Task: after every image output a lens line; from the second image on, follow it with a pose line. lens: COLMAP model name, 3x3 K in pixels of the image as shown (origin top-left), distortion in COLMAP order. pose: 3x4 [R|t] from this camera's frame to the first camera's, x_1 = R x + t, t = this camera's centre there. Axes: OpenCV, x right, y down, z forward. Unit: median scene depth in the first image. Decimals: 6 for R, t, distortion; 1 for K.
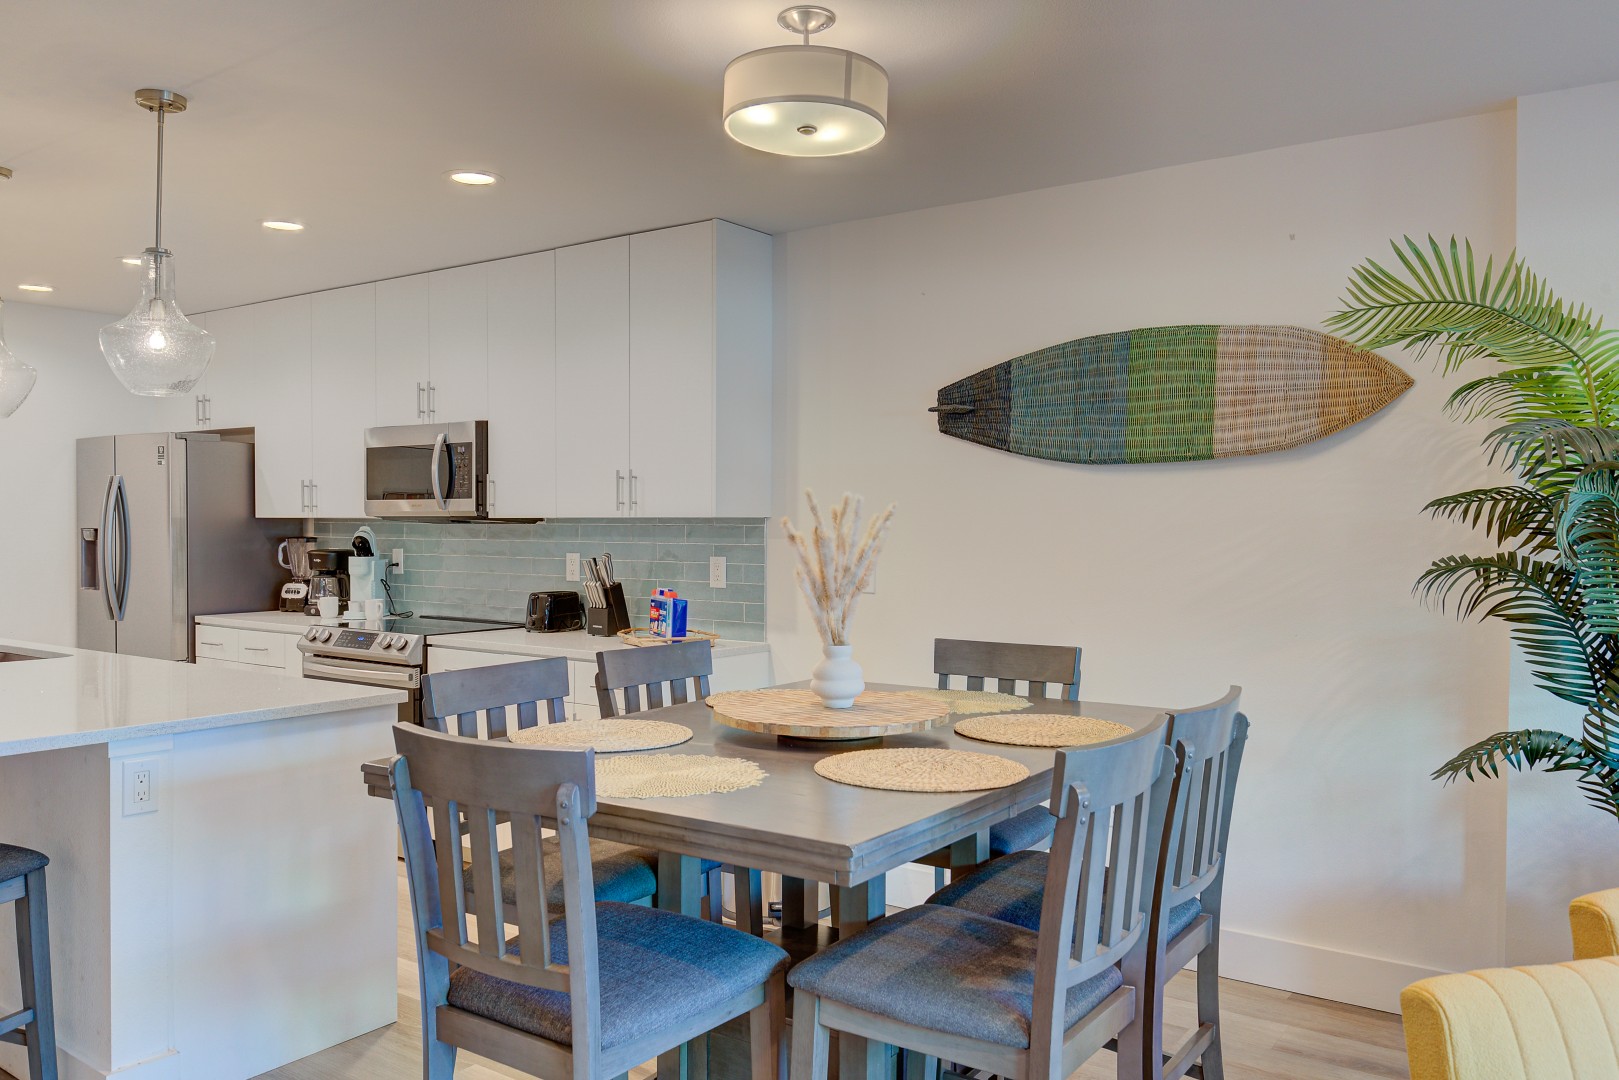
lens RADIAL K [[1225.0, 0, 809.5], [0, 1225.0, 540.0], [0, 0, 1]] dist [0.051296, -0.079961]
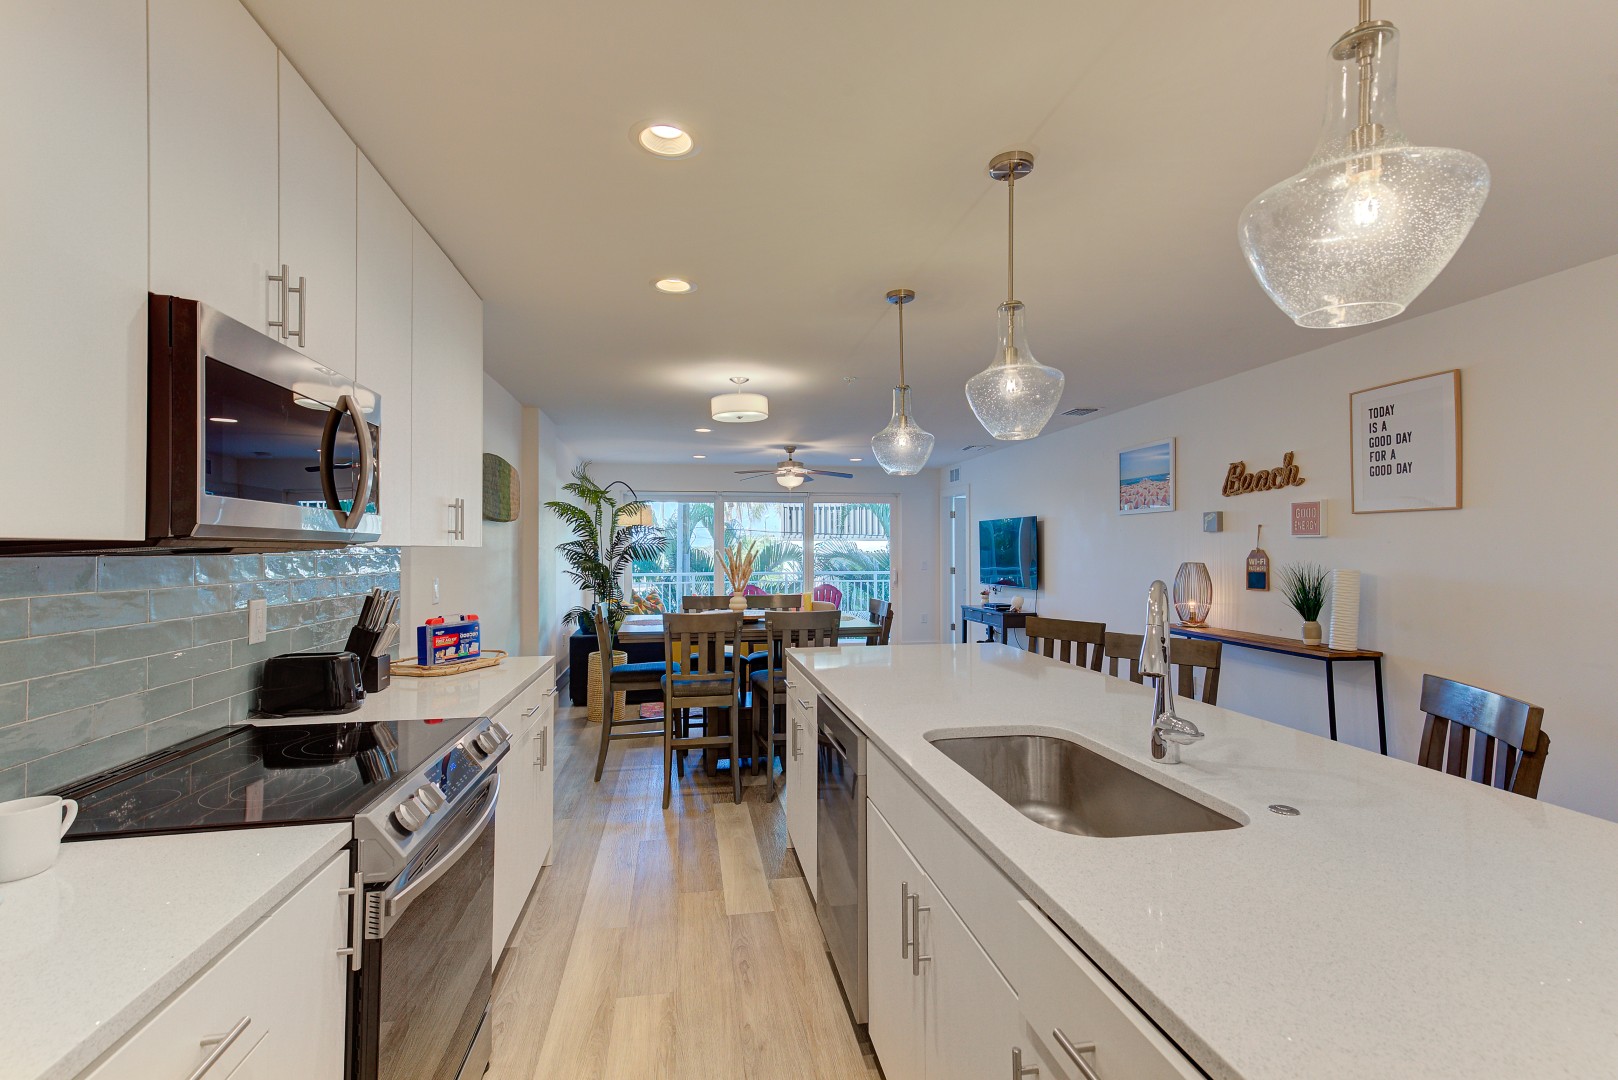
lens RADIAL K [[728.0, 0, 798.9], [0, 728.0, 541.3], [0, 0, 1]] dist [0.000591, 0.000351]
pose [[-0.710528, 0.015540, 0.703498, -0.695169], [0.022548, 0.999746, 0.000690, -0.015231], [-0.703308, 0.016353, -0.710697, 1.113490]]
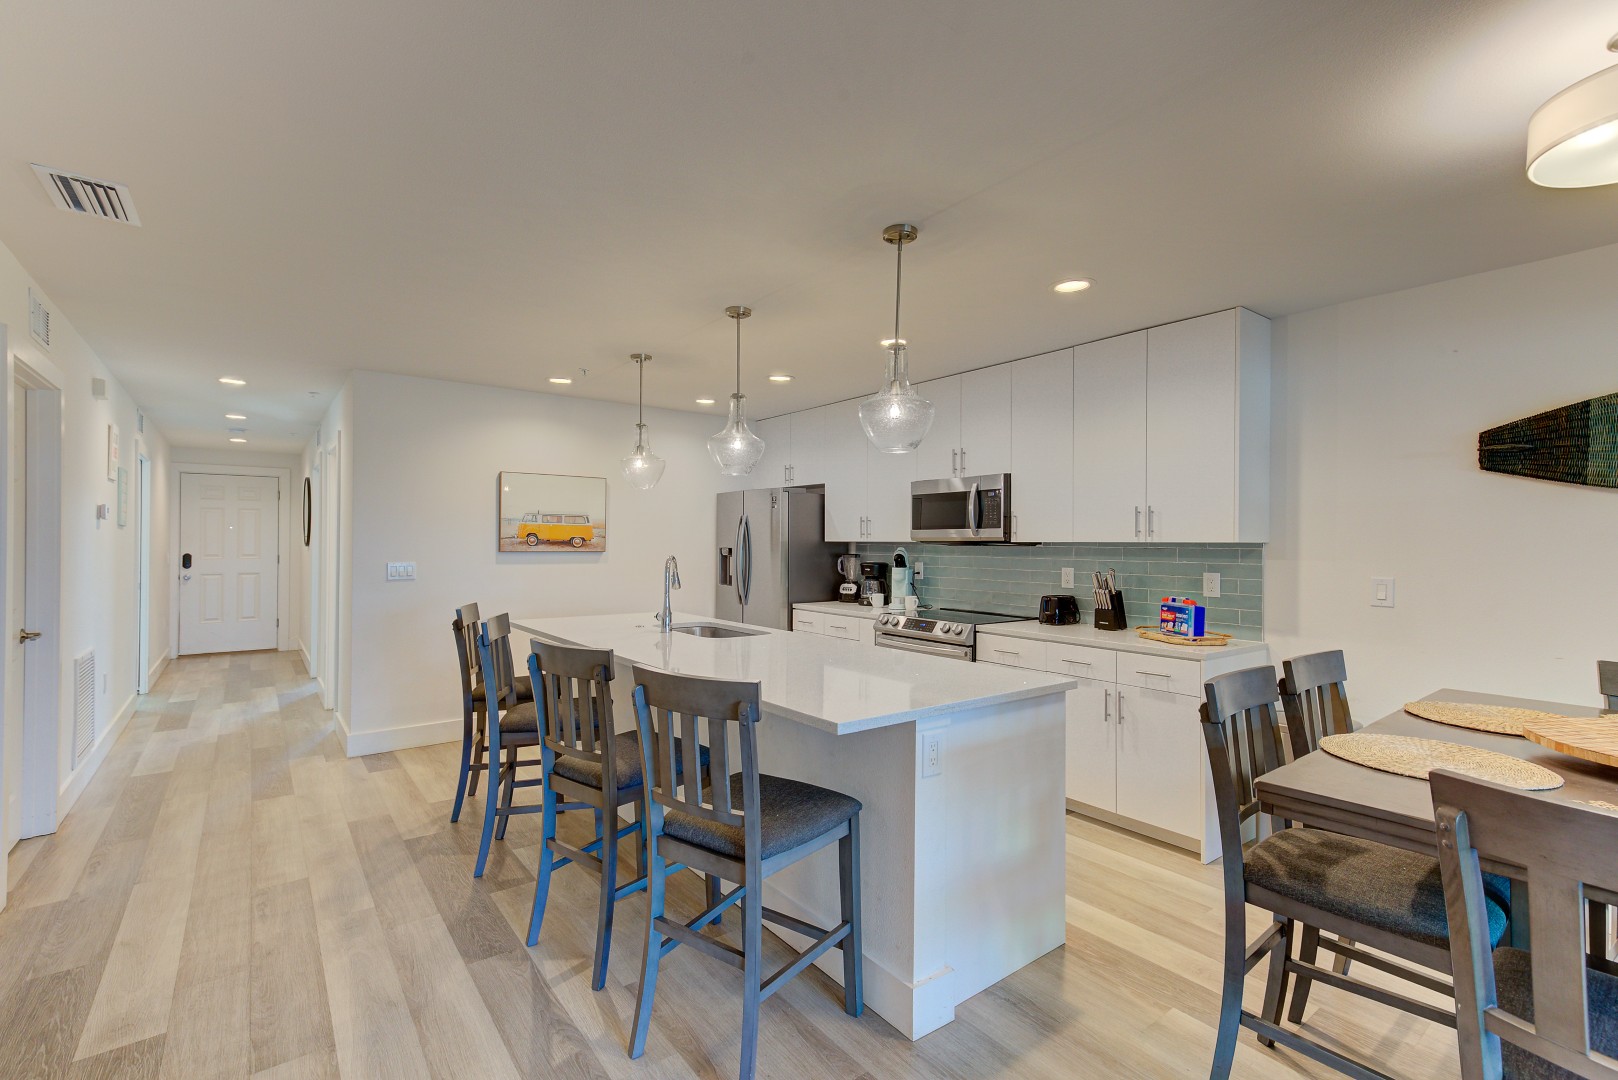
lens RADIAL K [[724.8, 0, 810.5], [0, 724.8, 538.6], [0, 0, 1]] dist [0.018414, 0.000376]
pose [[0.959175, 0.002682, -0.282799, -0.248358], [-0.009040, 0.999735, -0.021181, -0.002328], [0.282668, 0.022873, 0.958945, 0.135002]]
